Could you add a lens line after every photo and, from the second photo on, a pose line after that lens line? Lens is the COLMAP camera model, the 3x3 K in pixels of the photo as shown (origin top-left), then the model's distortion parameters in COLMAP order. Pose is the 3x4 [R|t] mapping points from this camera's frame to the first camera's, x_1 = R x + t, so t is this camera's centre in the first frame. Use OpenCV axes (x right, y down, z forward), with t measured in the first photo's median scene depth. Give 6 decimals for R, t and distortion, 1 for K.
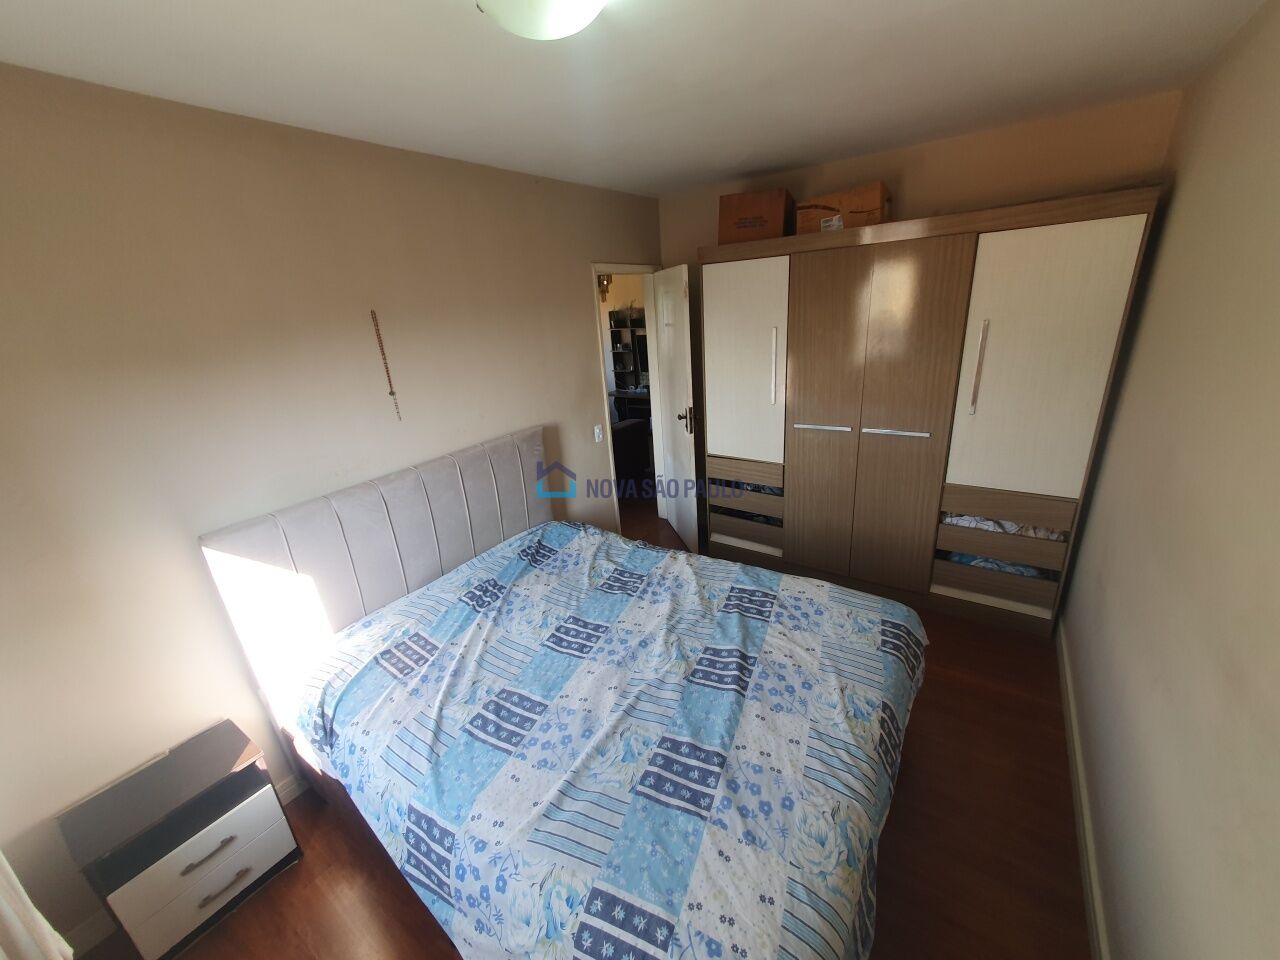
lens RADIAL K [[508.1, 0, 640.4], [0, 508.1, 479.6], [0, 0, 1]] dist [0.000465, 0.000057]
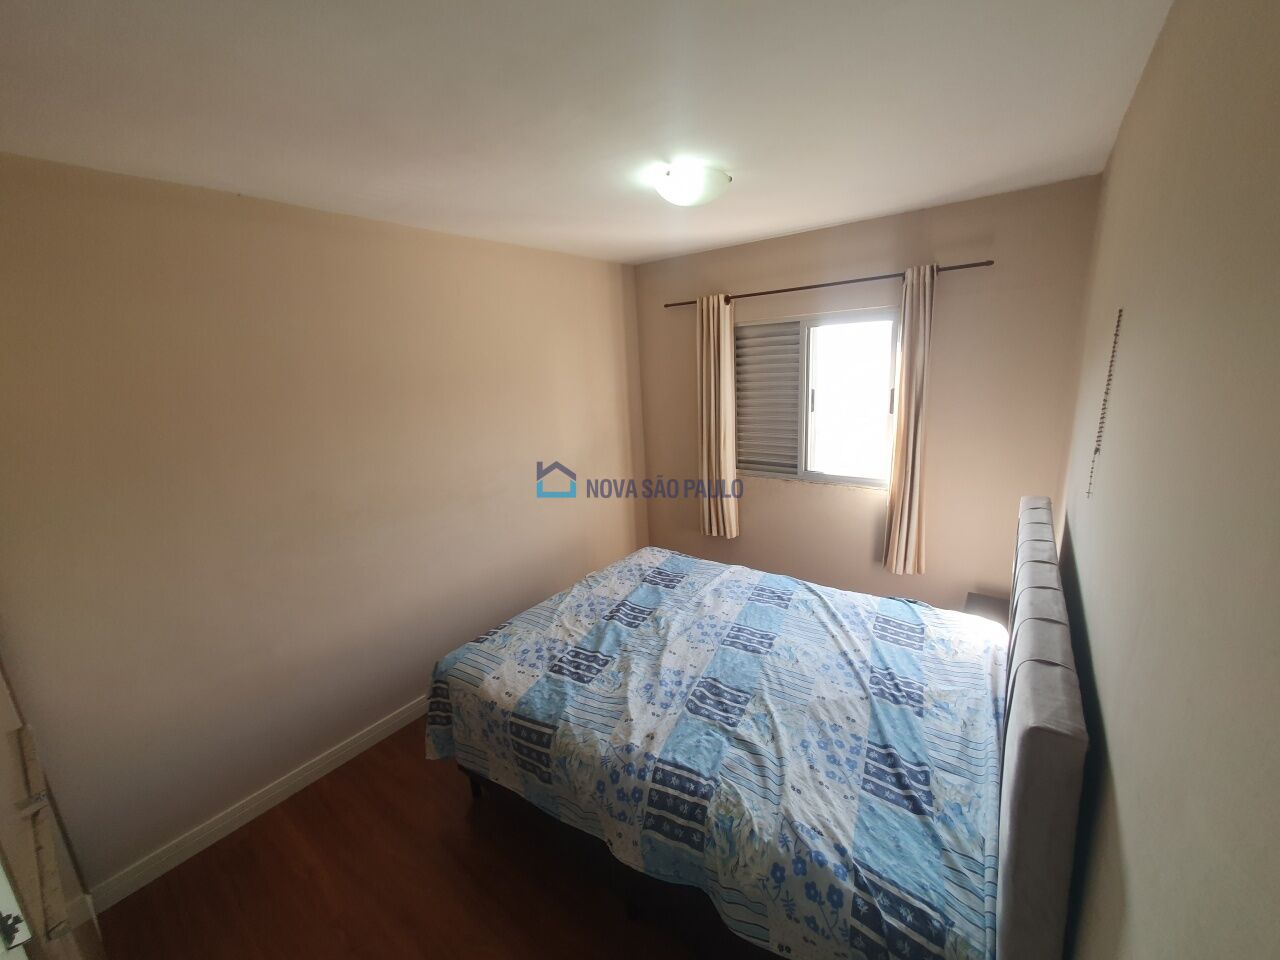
lens RADIAL K [[508.1, 0, 636.1], [0, 508.1, 480.5], [0, 0, 1]] dist [0.000465, 0.000057]
pose [[-0.991441, 0.103642, 0.079398, -0.005101], [0.130127, 0.833875, 0.536395, -0.603605], [-0.010615, 0.542135, -0.840224, 1.748674]]
